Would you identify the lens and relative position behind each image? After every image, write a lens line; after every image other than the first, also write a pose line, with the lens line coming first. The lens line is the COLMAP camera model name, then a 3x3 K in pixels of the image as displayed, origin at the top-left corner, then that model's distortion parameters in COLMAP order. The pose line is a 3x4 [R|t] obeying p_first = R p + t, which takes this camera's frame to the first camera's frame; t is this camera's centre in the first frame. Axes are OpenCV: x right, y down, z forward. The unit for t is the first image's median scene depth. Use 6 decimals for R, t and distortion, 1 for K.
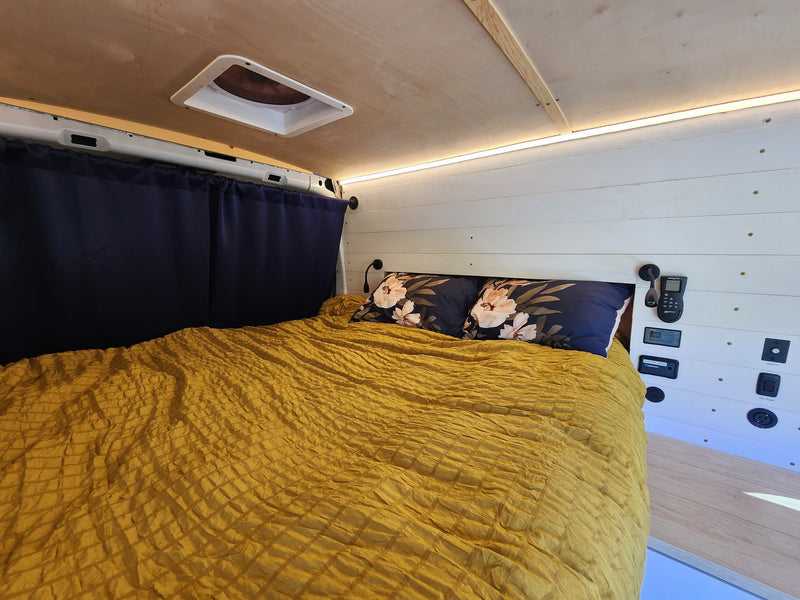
lens RADIAL K [[325.6, 0, 398.2], [0, 325.6, 307.9], [0, 0, 1]] dist [-0.000132, -0.000128]
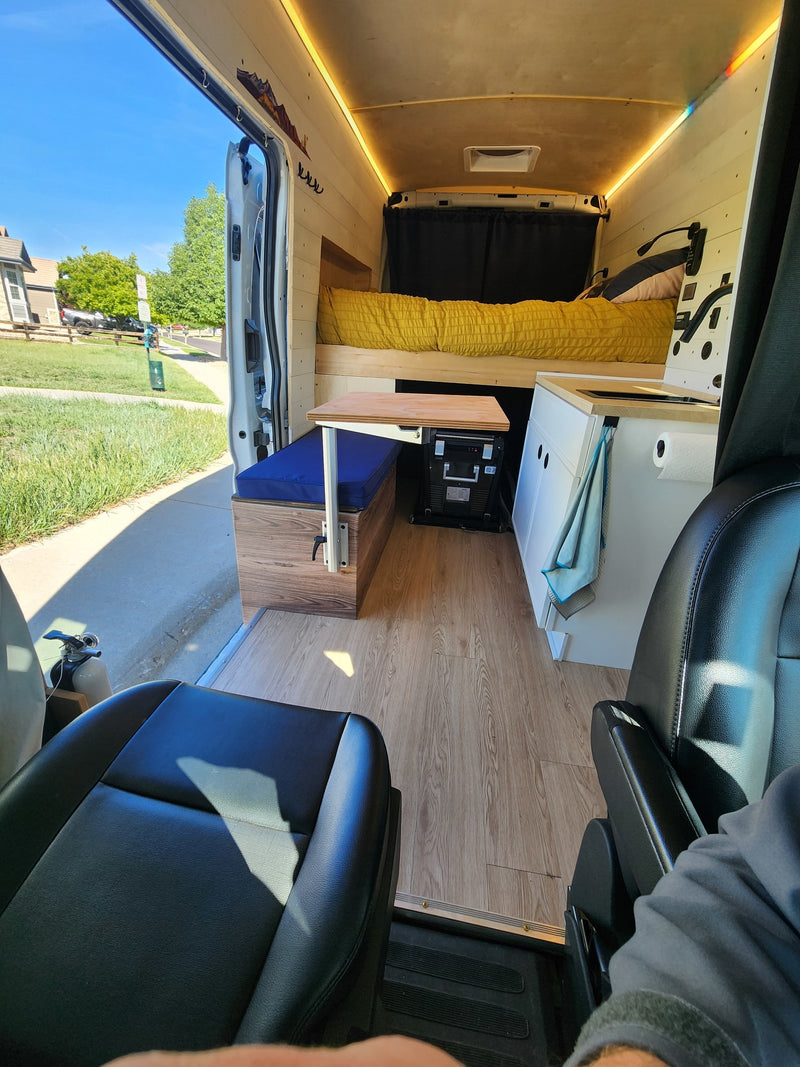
lens RADIAL K [[434.3, 0, 400.0], [0, 434.3, 533.5], [0, 0, 1]] dist [-0.000132, -0.000128]
pose [[0.508196, 0.375372, -0.775134, 1.414204], [-0.184667, 0.926580, 0.327640, 0.452936], [0.841211, -0.023363, 0.540203, -0.611431]]
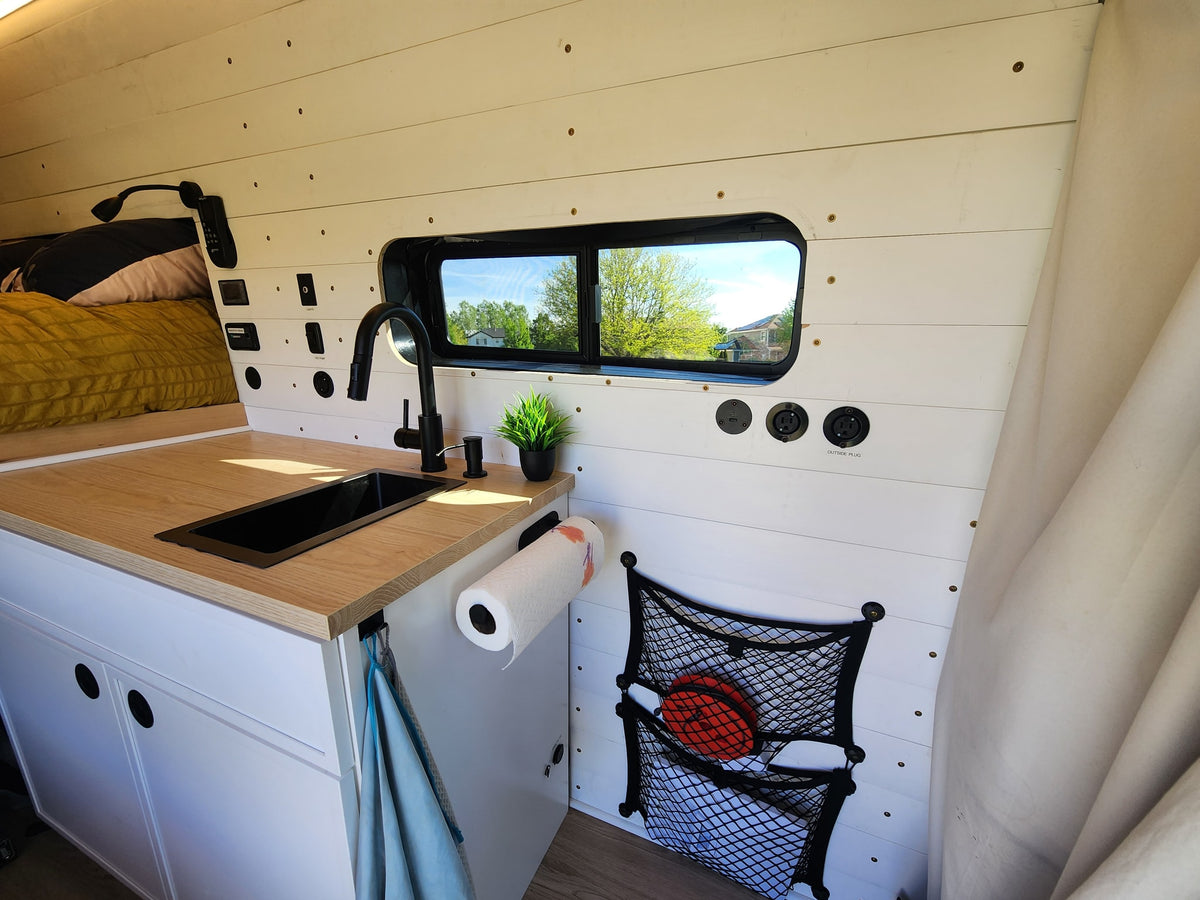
lens RADIAL K [[488.5, 0, 597.3], [0, 488.5, 461.9], [0, 0, 1]] dist [-0.000132, -0.000128]
pose [[0.965184, -0.056367, 0.255425, 0.961170], [0.030916, 0.994244, 0.102586, 0.281960], [-0.259737, -0.091117, 0.961371, -0.214193]]
